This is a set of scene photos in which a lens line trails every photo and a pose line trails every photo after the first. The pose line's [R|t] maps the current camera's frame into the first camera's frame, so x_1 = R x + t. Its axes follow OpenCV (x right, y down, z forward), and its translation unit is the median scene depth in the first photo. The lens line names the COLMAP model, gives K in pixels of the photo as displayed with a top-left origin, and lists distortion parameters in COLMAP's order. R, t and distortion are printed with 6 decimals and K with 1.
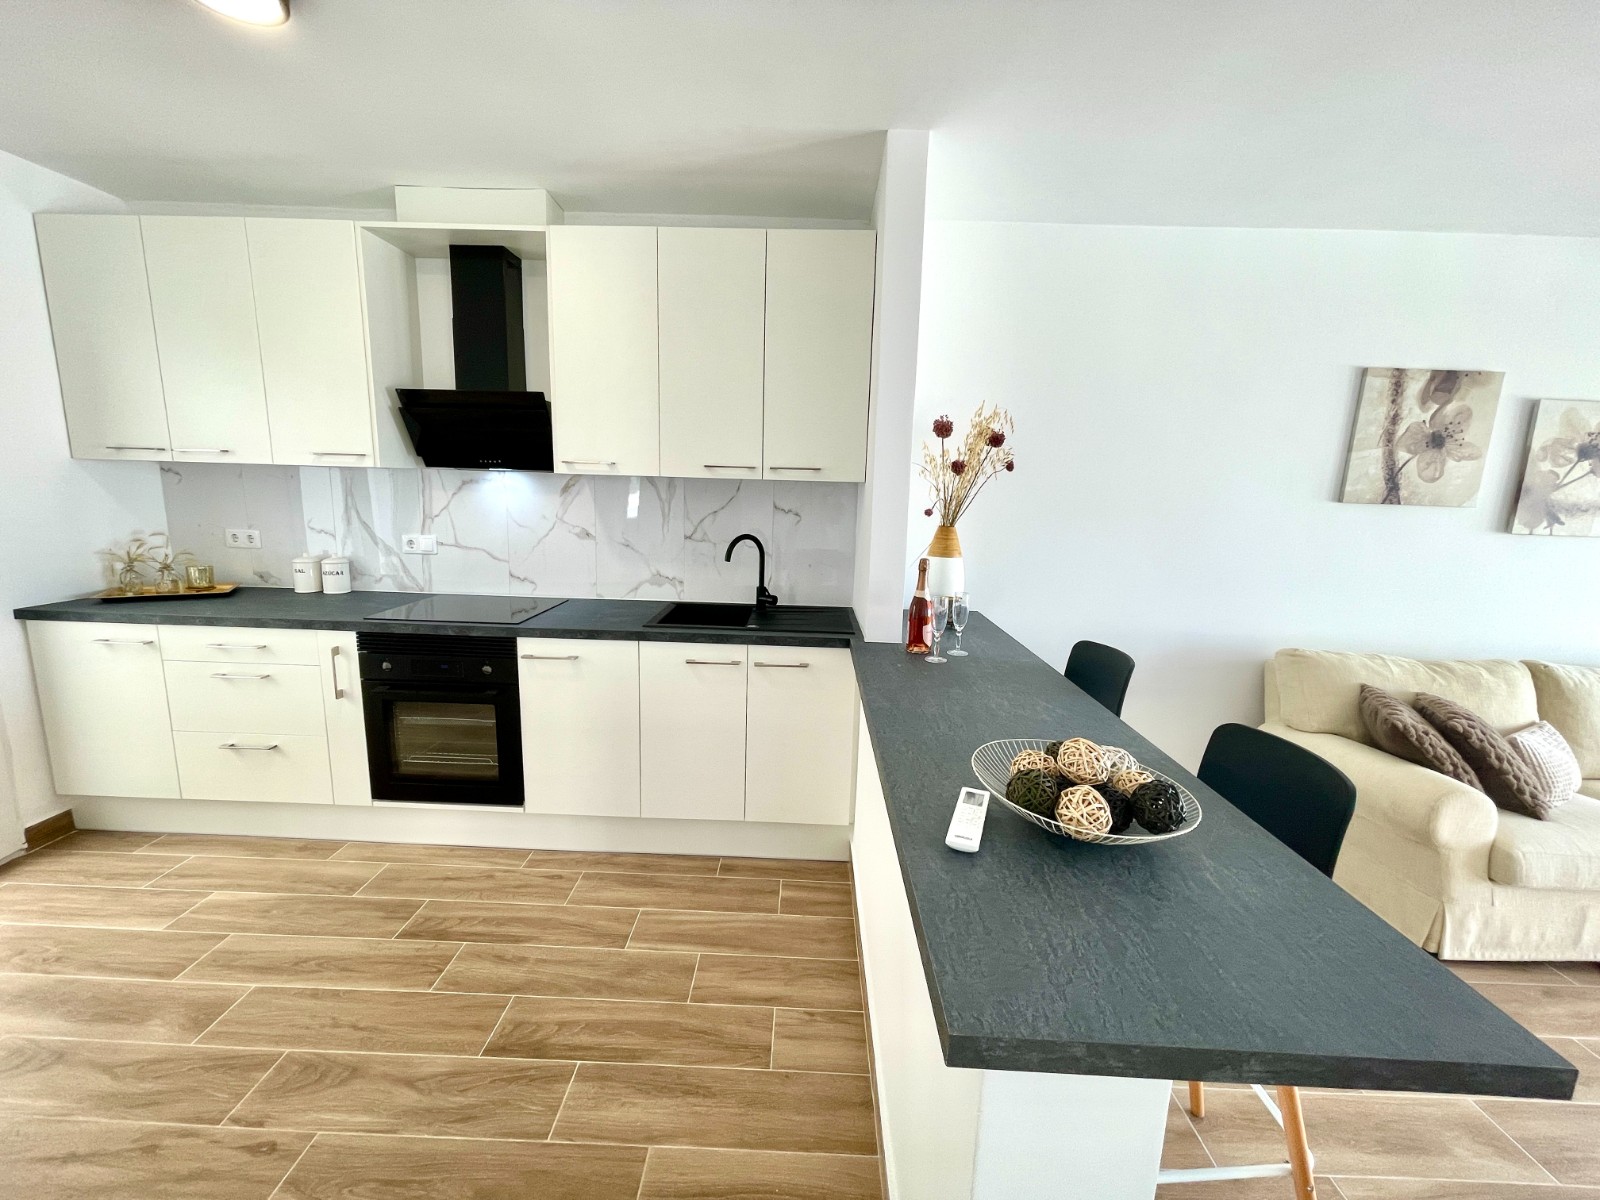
lens RADIAL K [[641.6, 0, 796.2], [0, 641.6, 593.9], [0, 0, 1]] dist [0.009066, -0.005273]
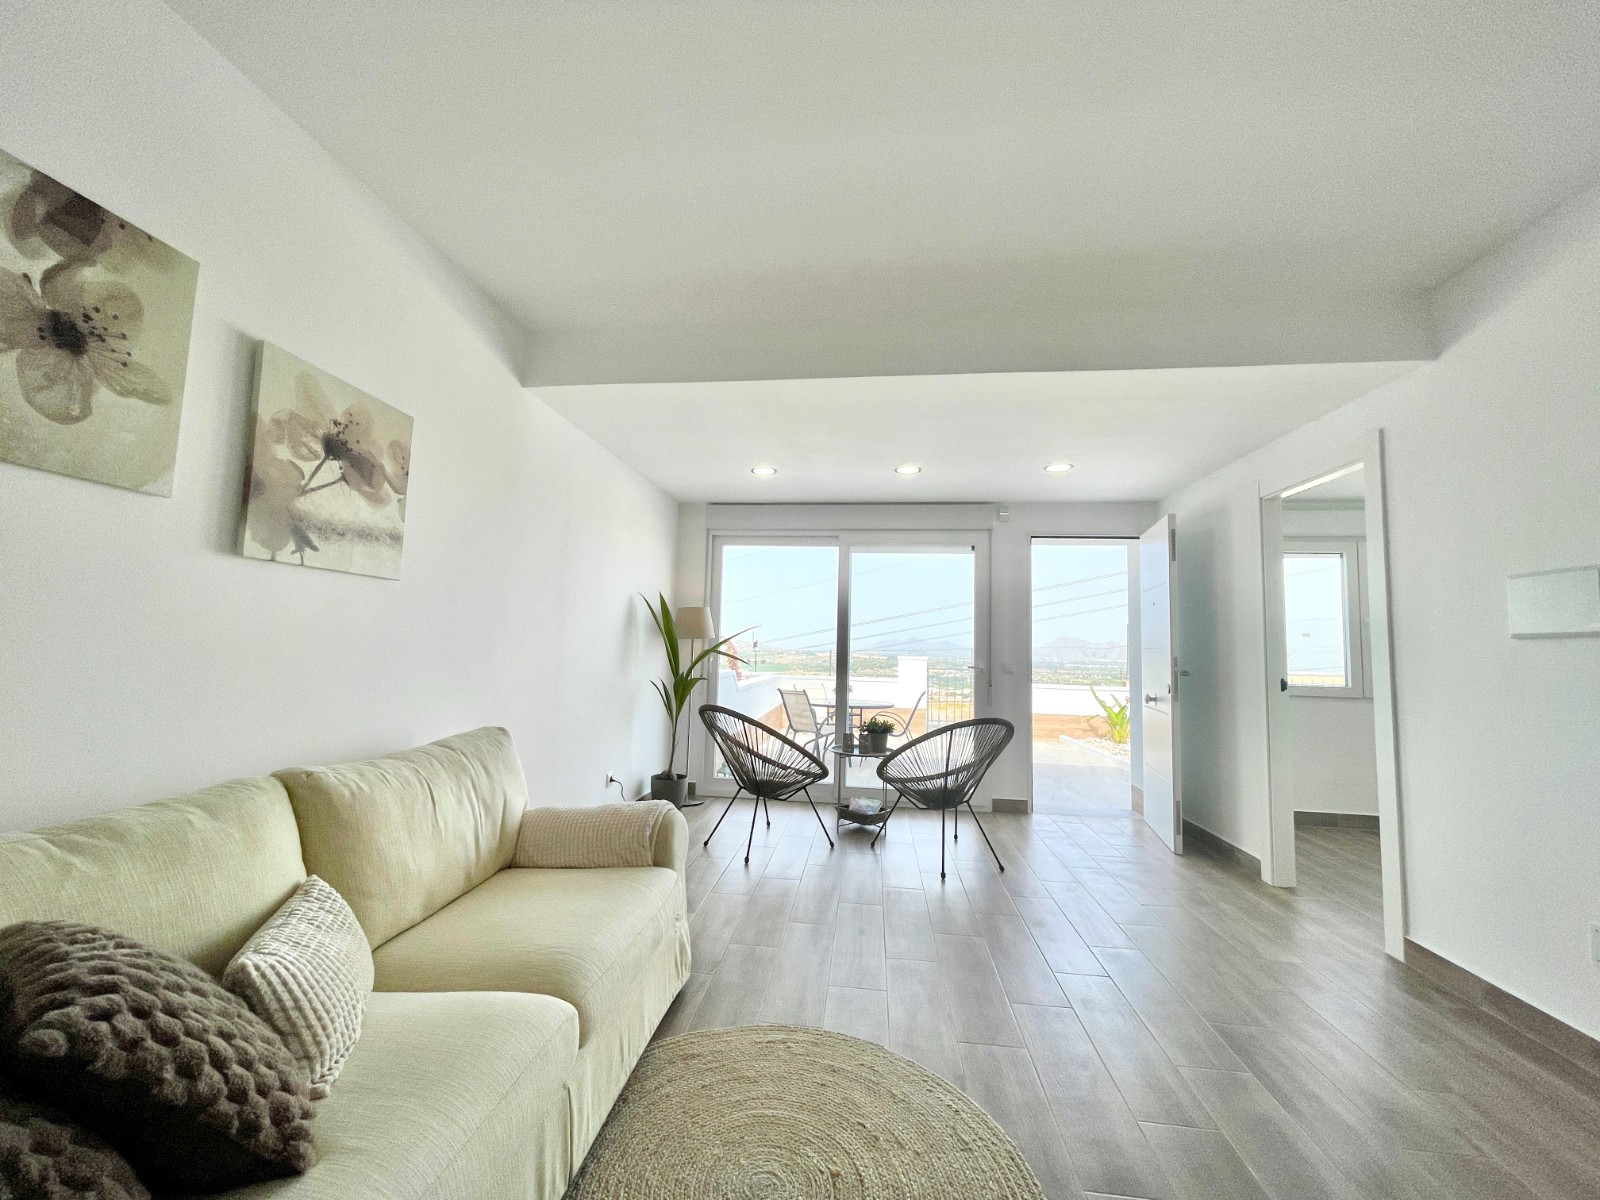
lens RADIAL K [[641.6, 0, 796.2], [0, 641.6, 593.9], [0, 0, 1]] dist [0.009066, -0.005273]
pose [[0.102424, 0.054633, 0.993239, 0.604839], [0.147615, 0.986601, -0.069490, 0.055403], [-0.983727, 0.153735, 0.092987, 0.473511]]
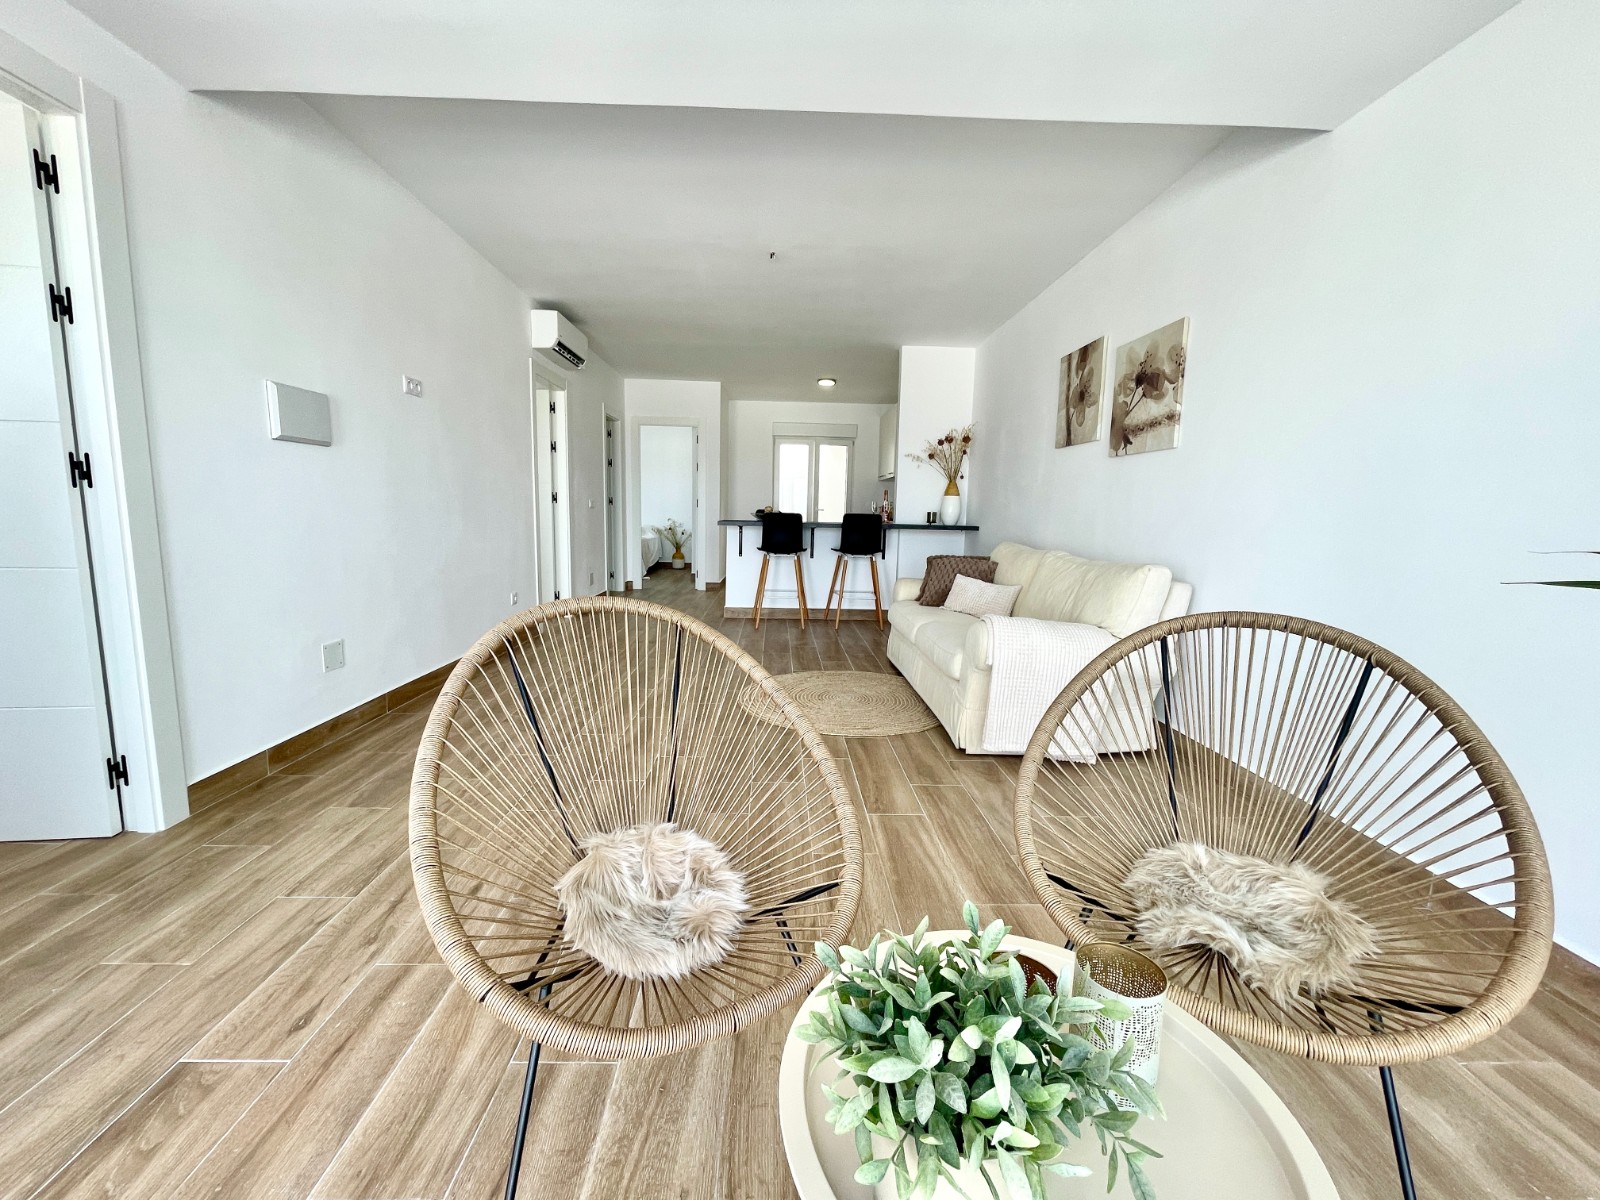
lens RADIAL K [[641.6, 0, 796.2], [0, 641.6, 593.9], [0, 0, 1]] dist [0.009066, -0.005273]
pose [[0.053162, 0.097623, -0.993803, 2.390897], [-0.192470, 0.977551, 0.085731, 0.176103], [0.979862, 0.186720, 0.070758, 0.386760]]
